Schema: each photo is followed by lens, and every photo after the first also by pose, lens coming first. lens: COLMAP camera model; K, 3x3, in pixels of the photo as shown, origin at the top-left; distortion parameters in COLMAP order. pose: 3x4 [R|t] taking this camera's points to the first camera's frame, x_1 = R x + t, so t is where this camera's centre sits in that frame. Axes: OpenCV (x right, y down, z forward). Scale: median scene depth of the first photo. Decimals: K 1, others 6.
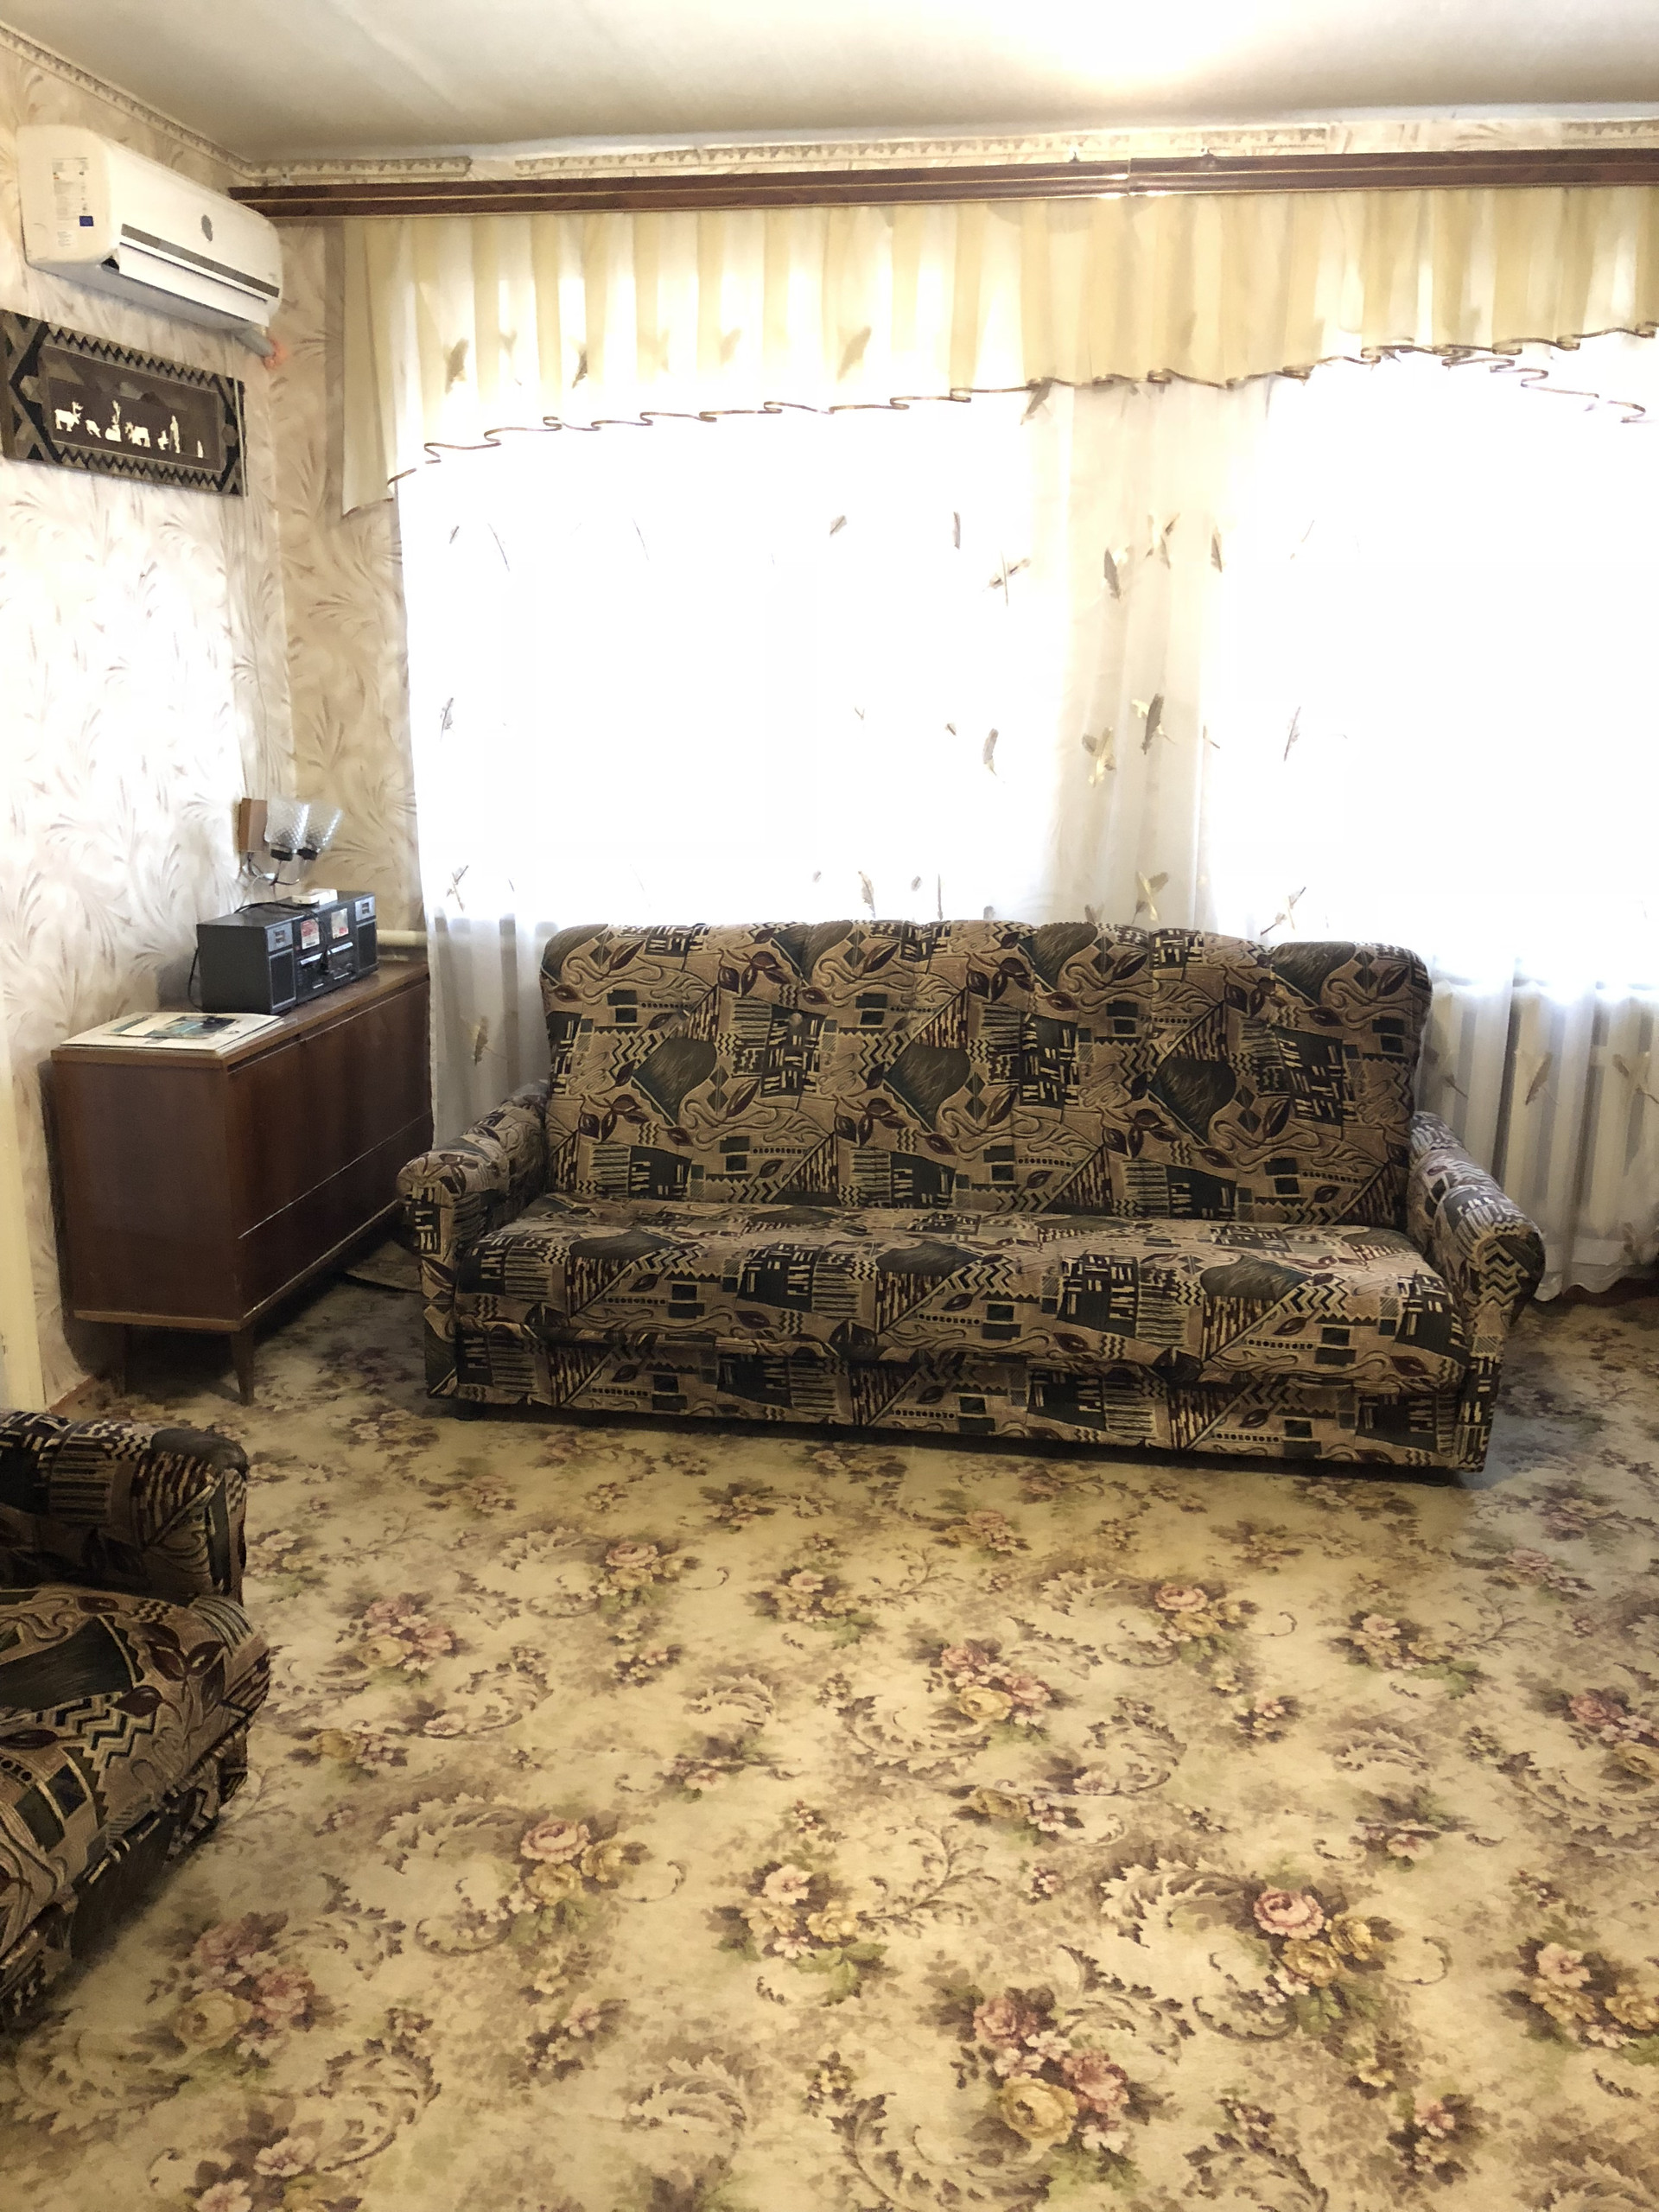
lens RADIAL K [[1806.1, 0, 820.8], [0, 1806.1, 1088.6], [0, 0, 1]] dist [0.041102, -0.023070]
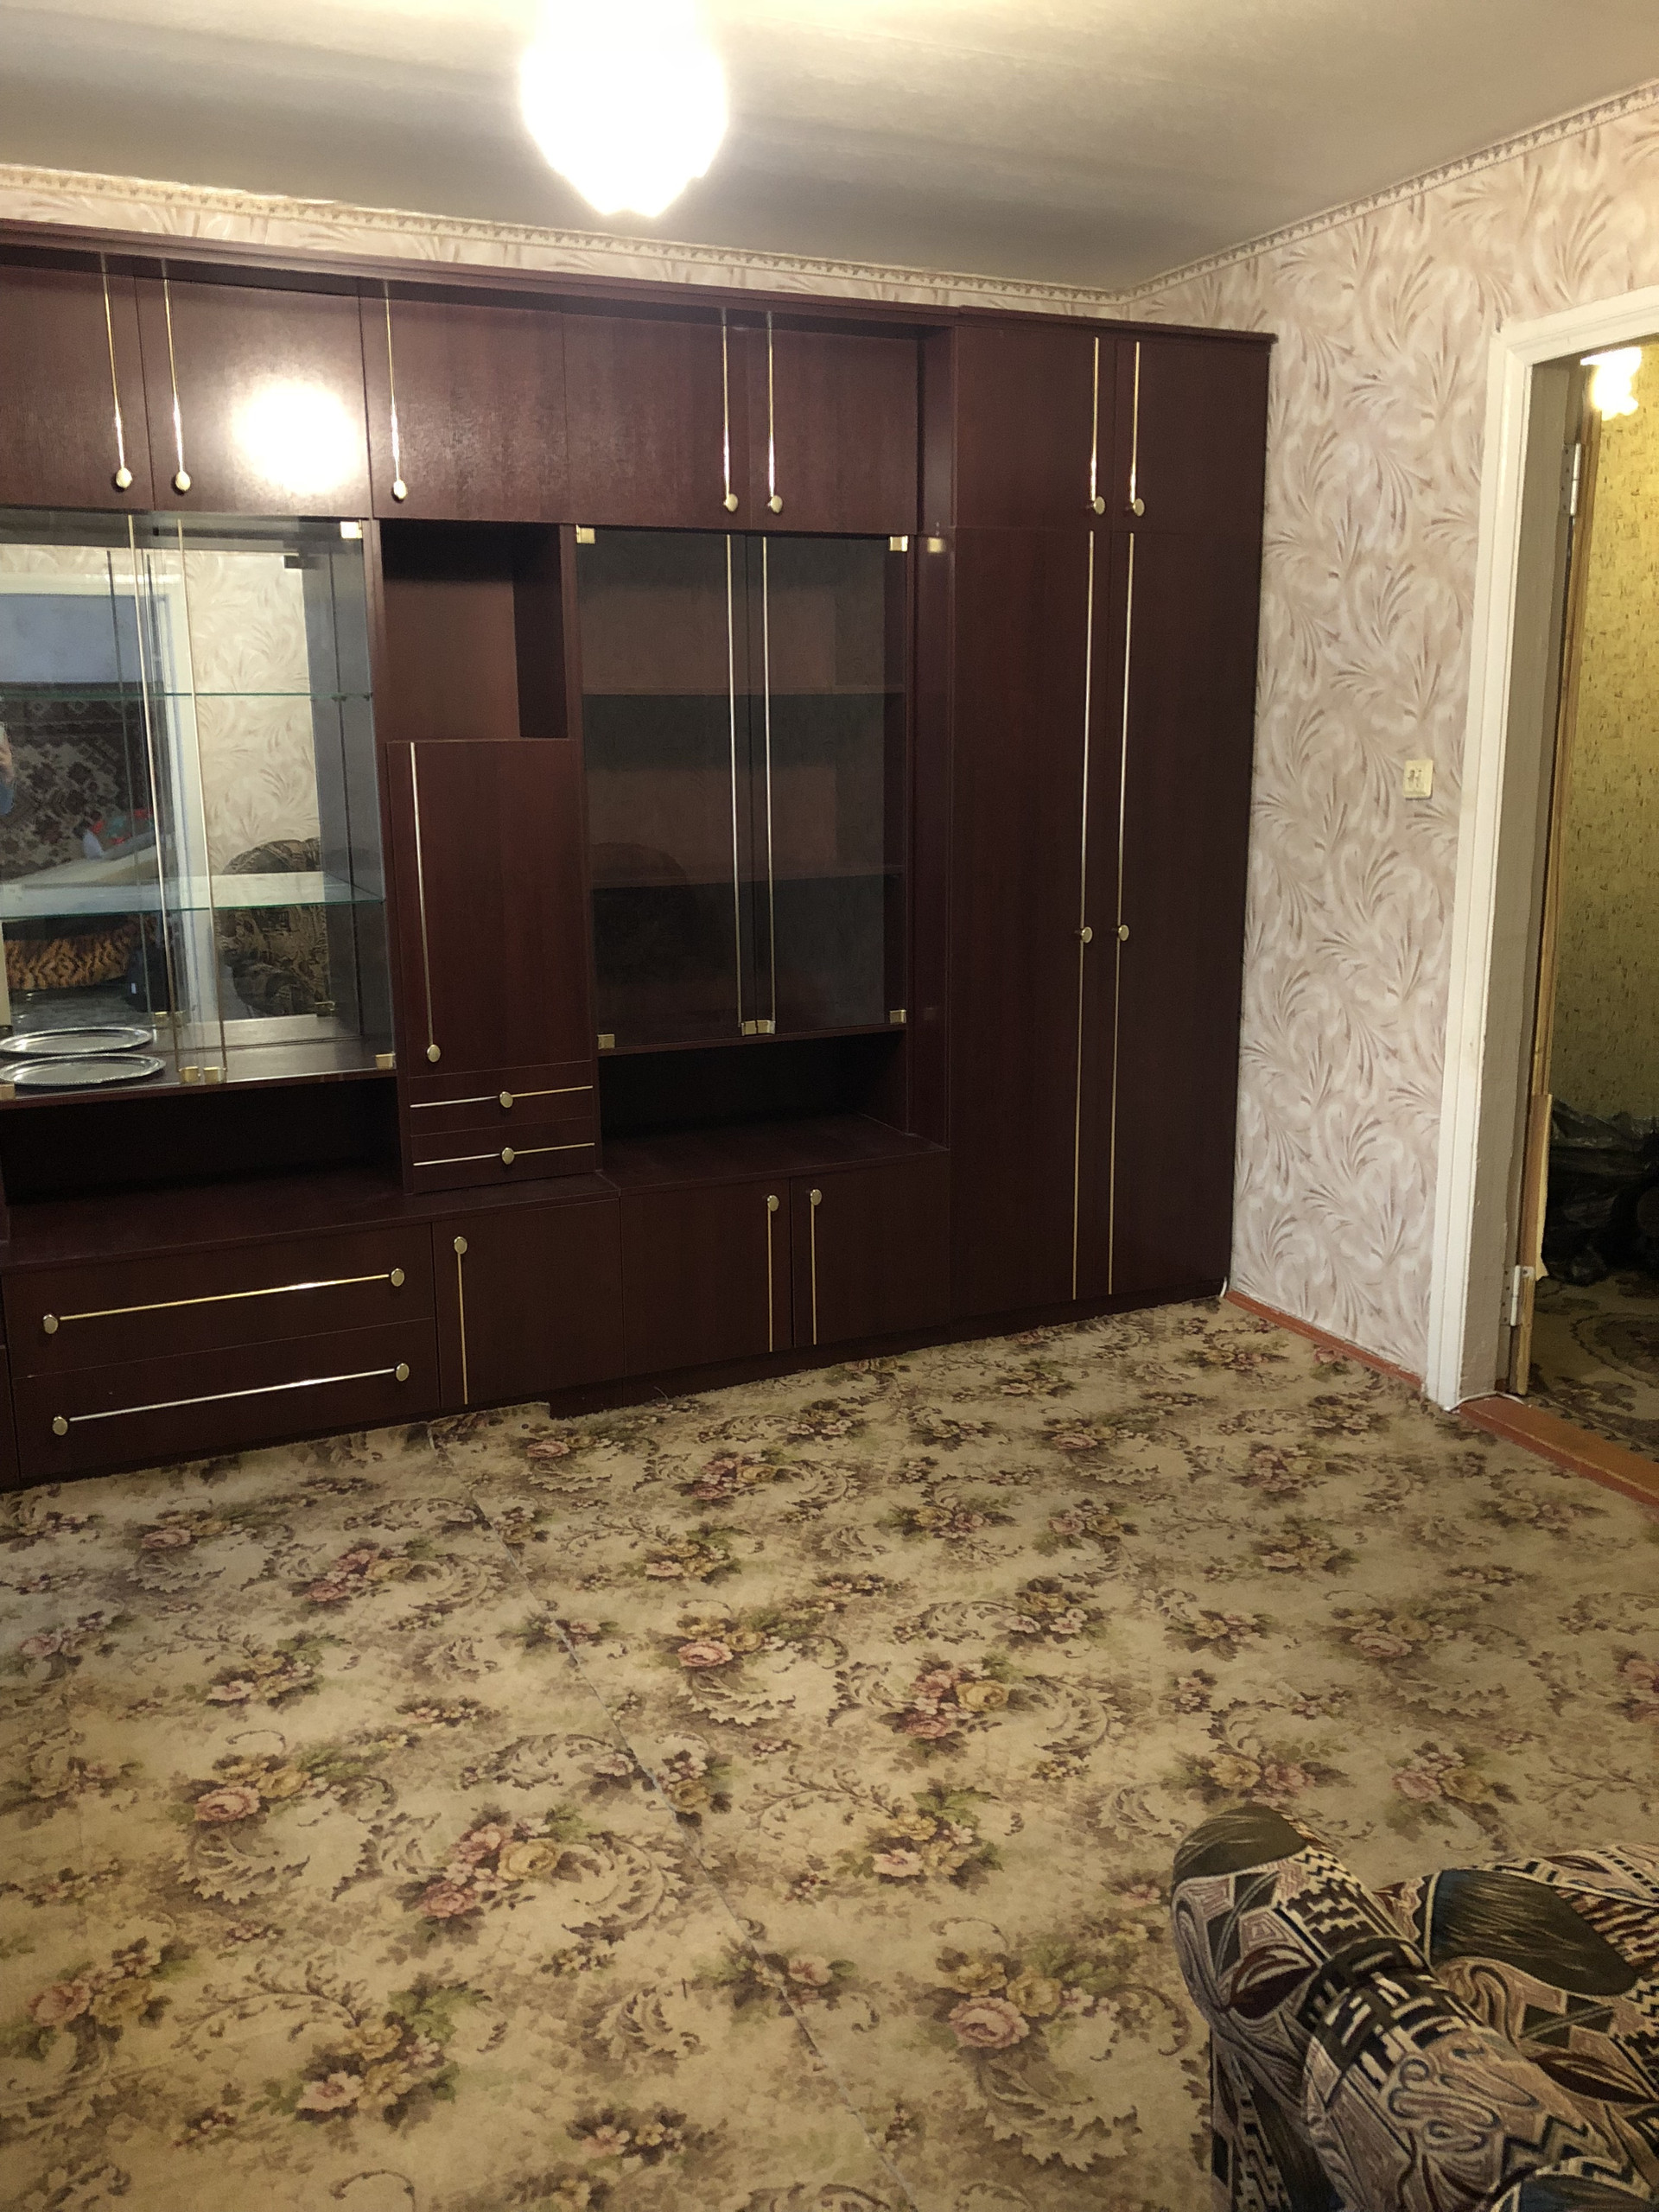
lens RADIAL K [[1806.1, 0, 838.8], [0, 1806.1, 1094.0], [0, 0, 1]] dist [0.041102, -0.023070]
pose [[-0.546439, -0.173992, 0.819226, -0.619782], [0.200540, 0.922541, 0.329699, -0.260462], [-0.813135, 0.344447, -0.469221, 1.076653]]
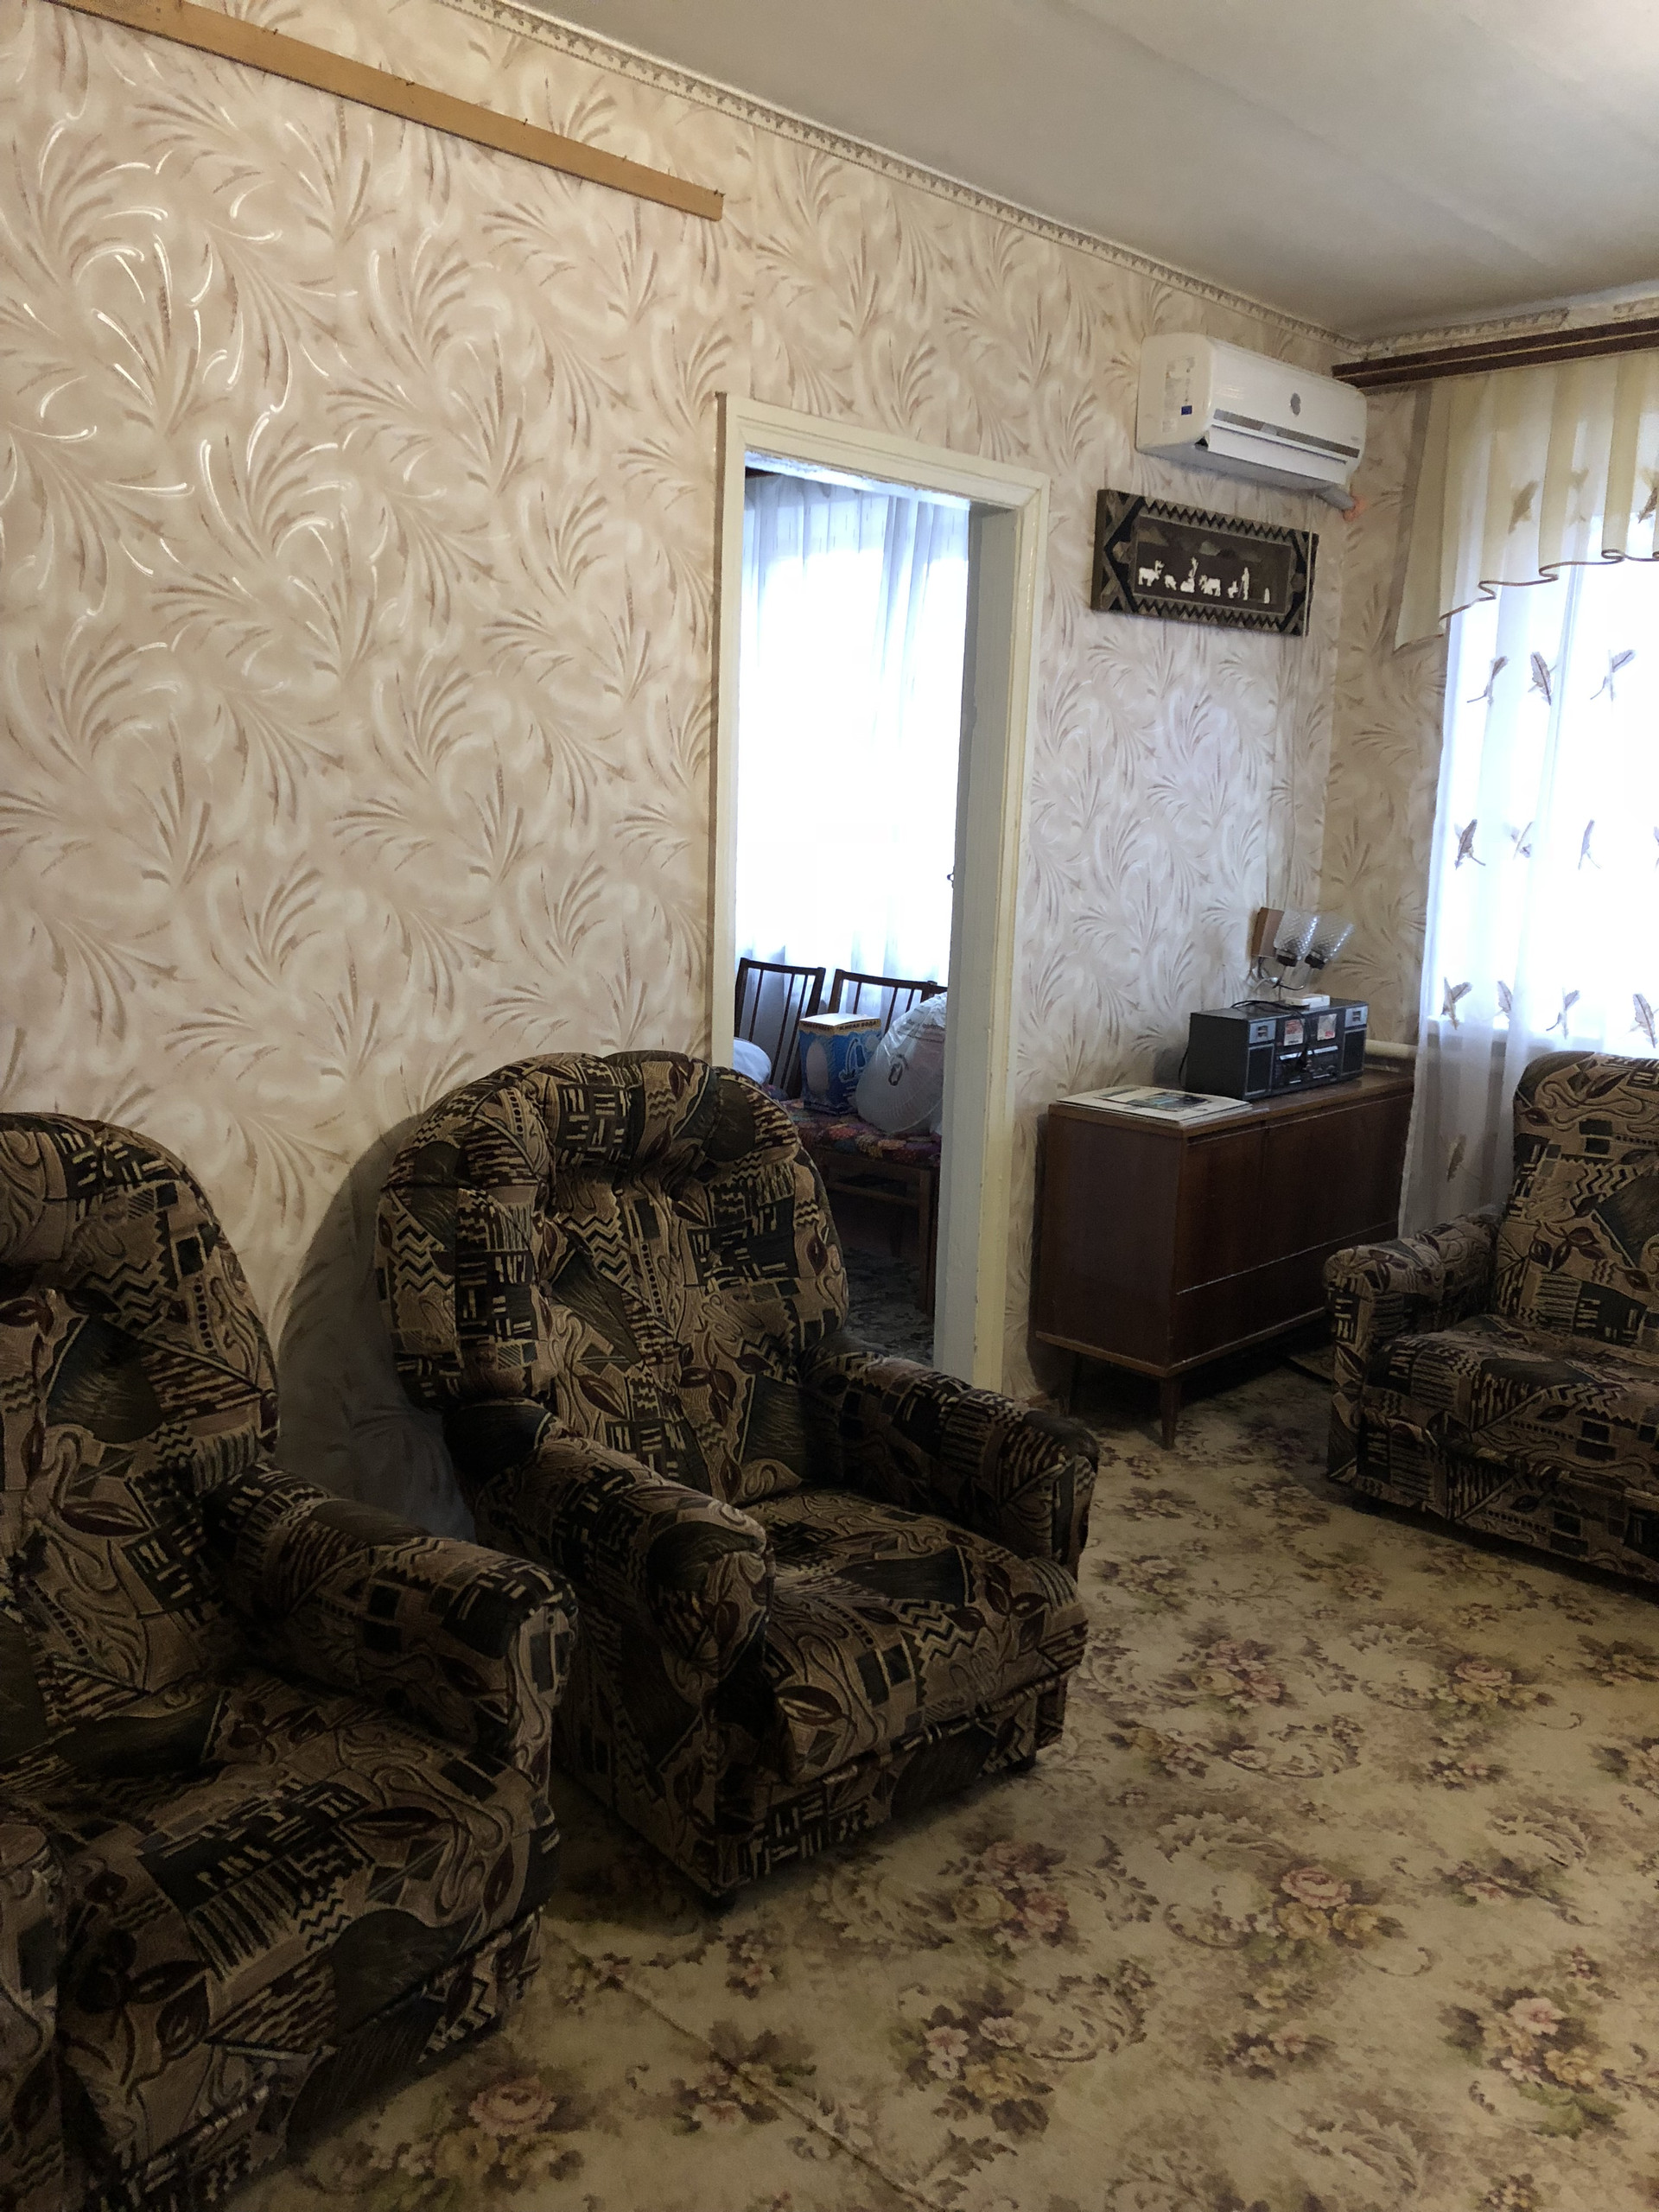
lens RADIAL K [[1806.1, 0, 825.4], [0, 1806.1, 1085.7], [0, 0, 1]] dist [0.041102, -0.023070]
pose [[0.825671, 0.114350, -0.552442, 0.118615], [-0.156203, 0.987296, -0.029098, 0.028242], [0.542096, 0.110319, 0.833043, -0.058265]]
